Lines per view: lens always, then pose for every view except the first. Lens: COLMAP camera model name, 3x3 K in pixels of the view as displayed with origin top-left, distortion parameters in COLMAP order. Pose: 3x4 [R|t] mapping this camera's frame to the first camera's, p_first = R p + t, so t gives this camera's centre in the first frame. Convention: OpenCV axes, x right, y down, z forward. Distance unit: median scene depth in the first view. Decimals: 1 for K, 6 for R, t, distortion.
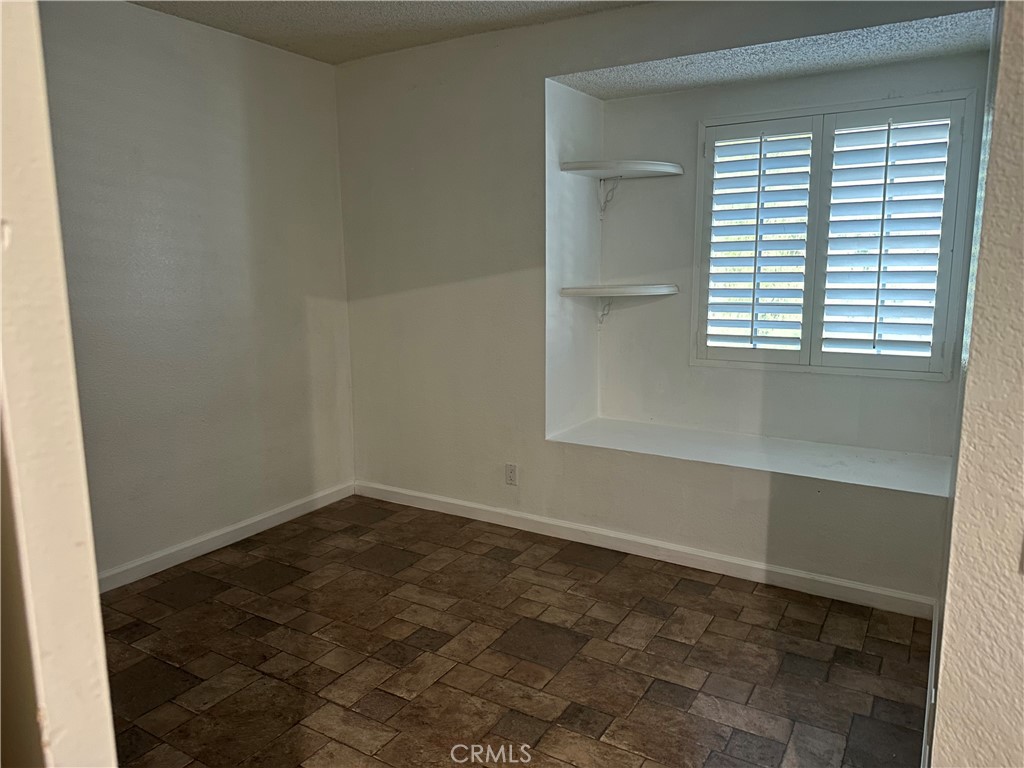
lens RADIAL K [[714.3, 0, 511.4], [0, 714.3, 389.5], [0, 0, 1]] dist [0.056040, -0.075491]
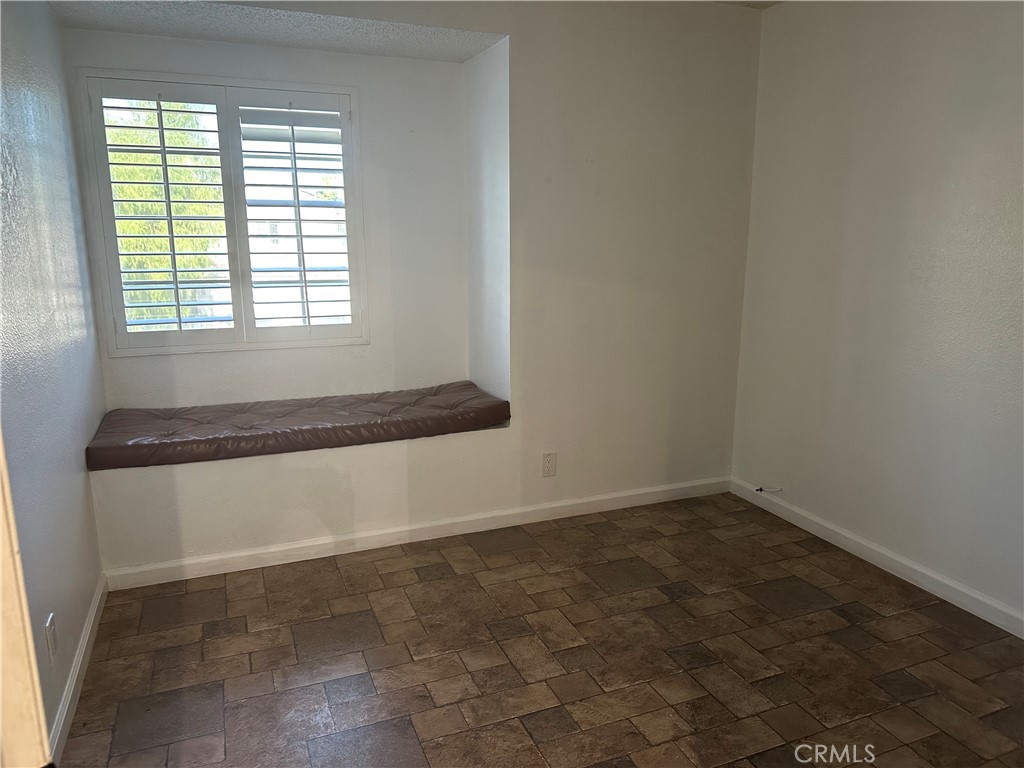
lens RADIAL K [[714.3, 0, 521.5], [0, 714.3, 378.3], [0, 0, 1]] dist [0.056040, -0.075491]
pose [[0.582525, -0.151310, 0.798605, -0.544006], [0.138831, 0.986604, 0.085663, -0.055556], [-0.800868, 0.060970, 0.595728, 0.338311]]
